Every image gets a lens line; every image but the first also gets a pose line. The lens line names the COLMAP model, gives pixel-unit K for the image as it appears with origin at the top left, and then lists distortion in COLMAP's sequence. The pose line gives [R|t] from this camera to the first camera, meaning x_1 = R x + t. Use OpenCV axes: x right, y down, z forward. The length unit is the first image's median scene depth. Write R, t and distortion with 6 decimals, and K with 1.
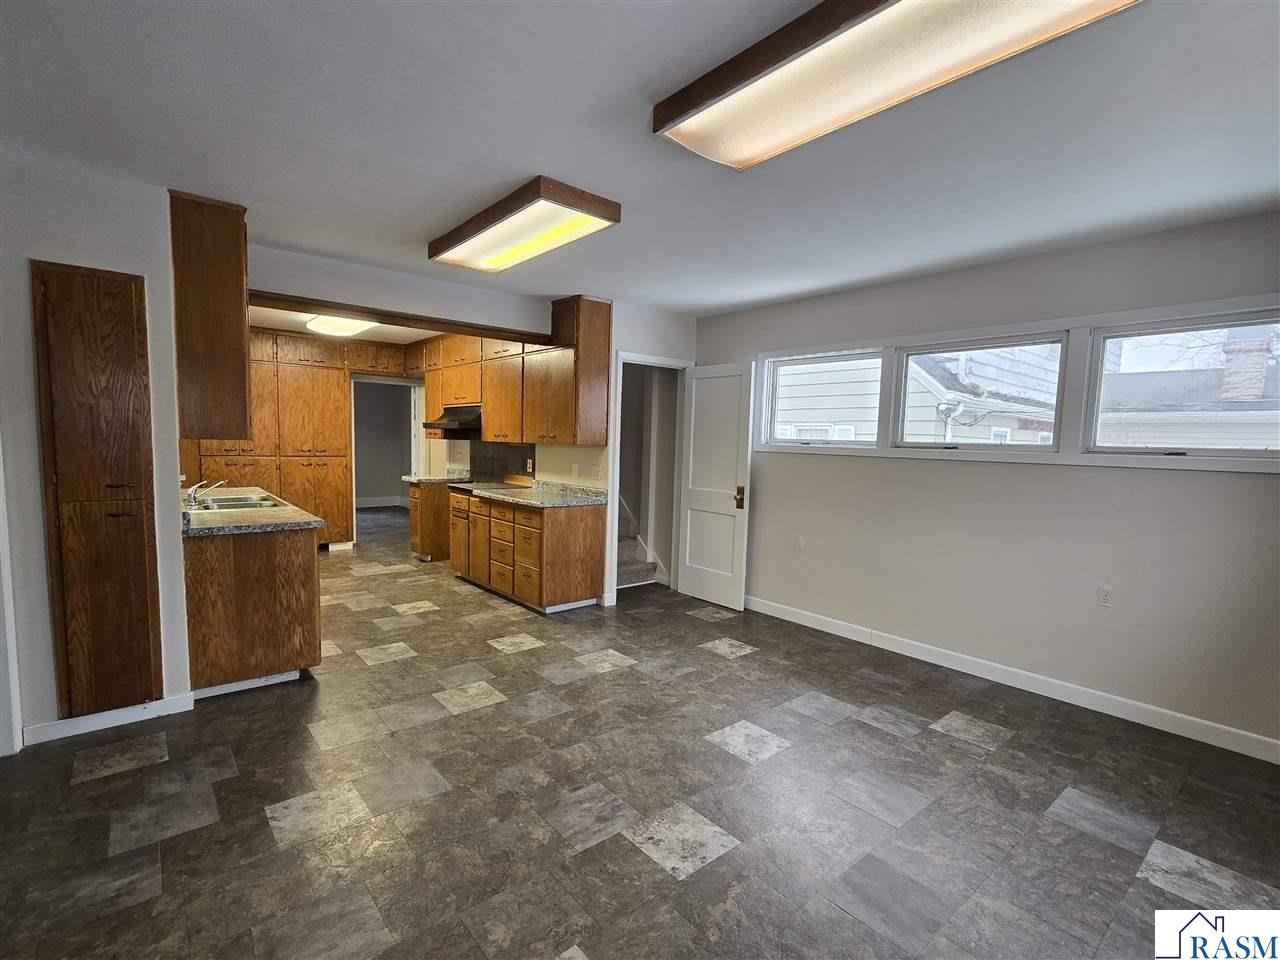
lens RADIAL K [[604.1, 0, 631.9], [0, 604.1, 496.3], [0, 0, 1]] dist [-0.002877, -0.000033]
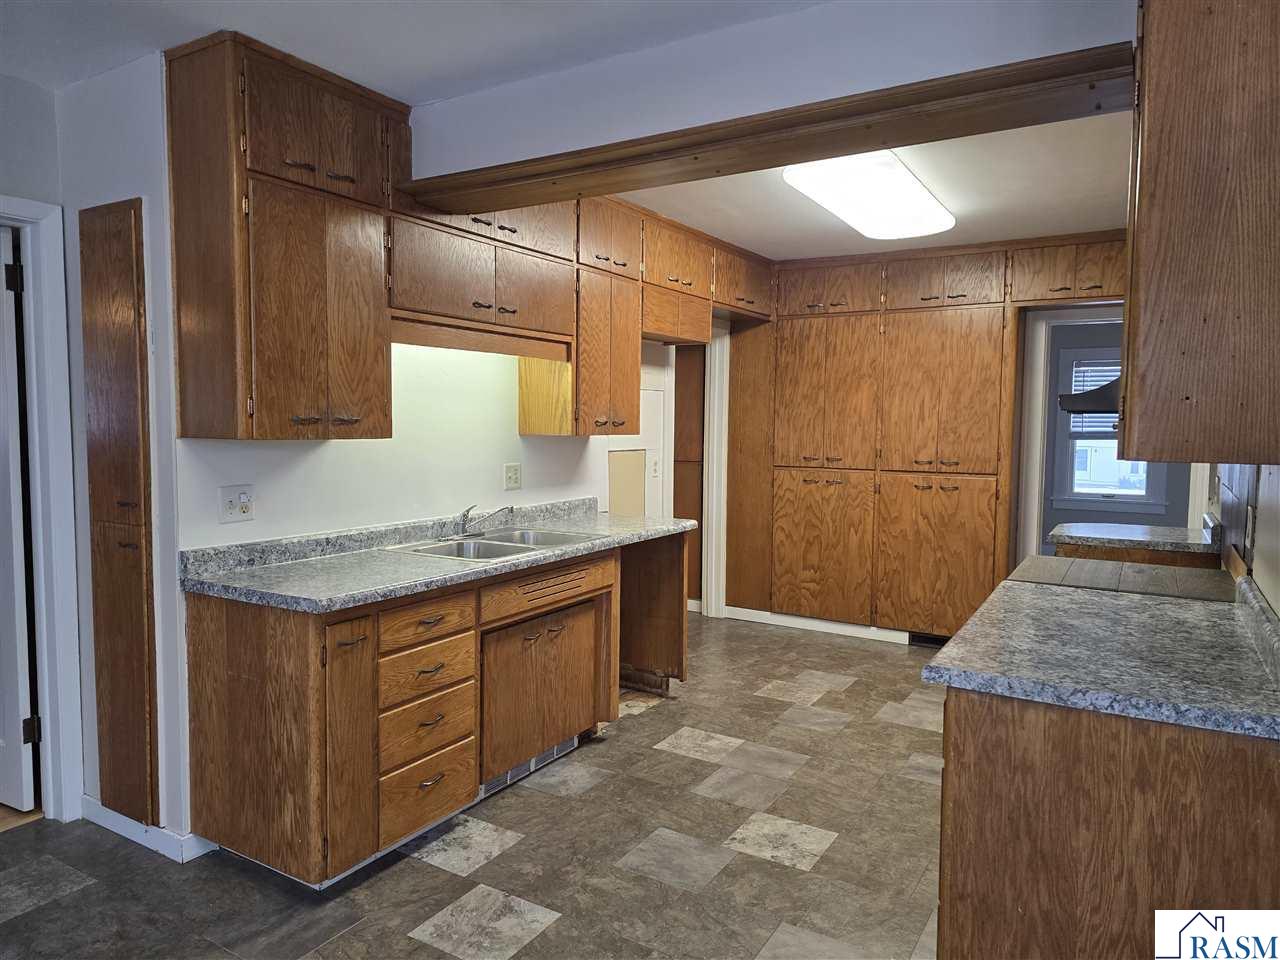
lens RADIAL K [[847.0, 0, 632.2], [0, 847.0, 480.7], [0, 0, 1]] dist [0.074969, -0.067859]
pose [[0.315488, 0.040963, -0.948045, 0.159771], [-0.089627, 0.995888, 0.013204, -0.061232], [0.944687, 0.080805, 0.317862, 0.681457]]
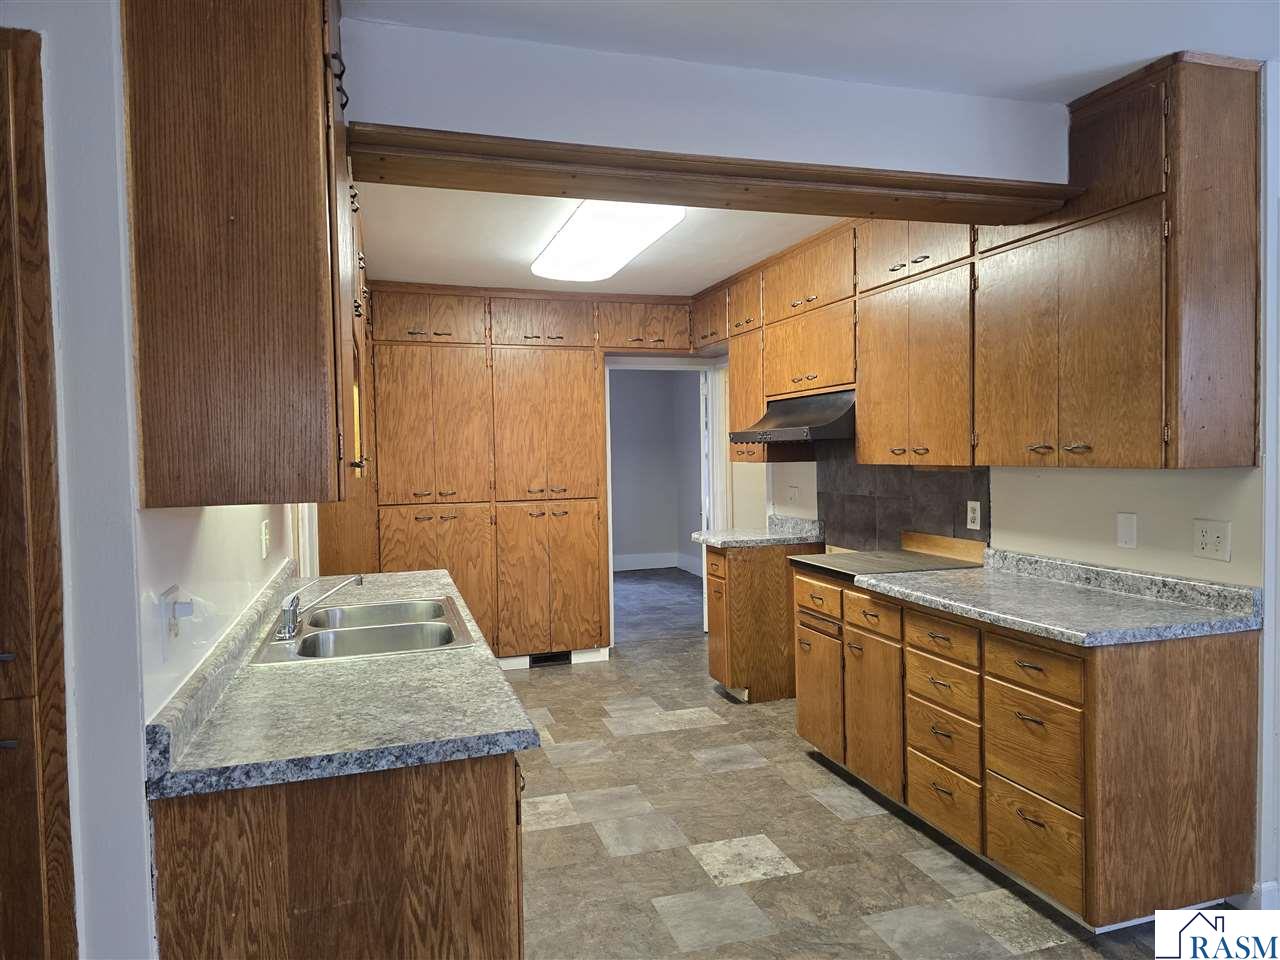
lens RADIAL K [[847.0, 0, 632.2], [0, 847.0, 480.7], [0, 0, 1]] dist [0.074969, -0.067859]
pose [[0.919110, -0.031004, -0.392778, -0.179865], [0.007085, 0.998038, -0.062202, -0.046017], [0.393936, 0.054388, 0.917527, 0.387782]]
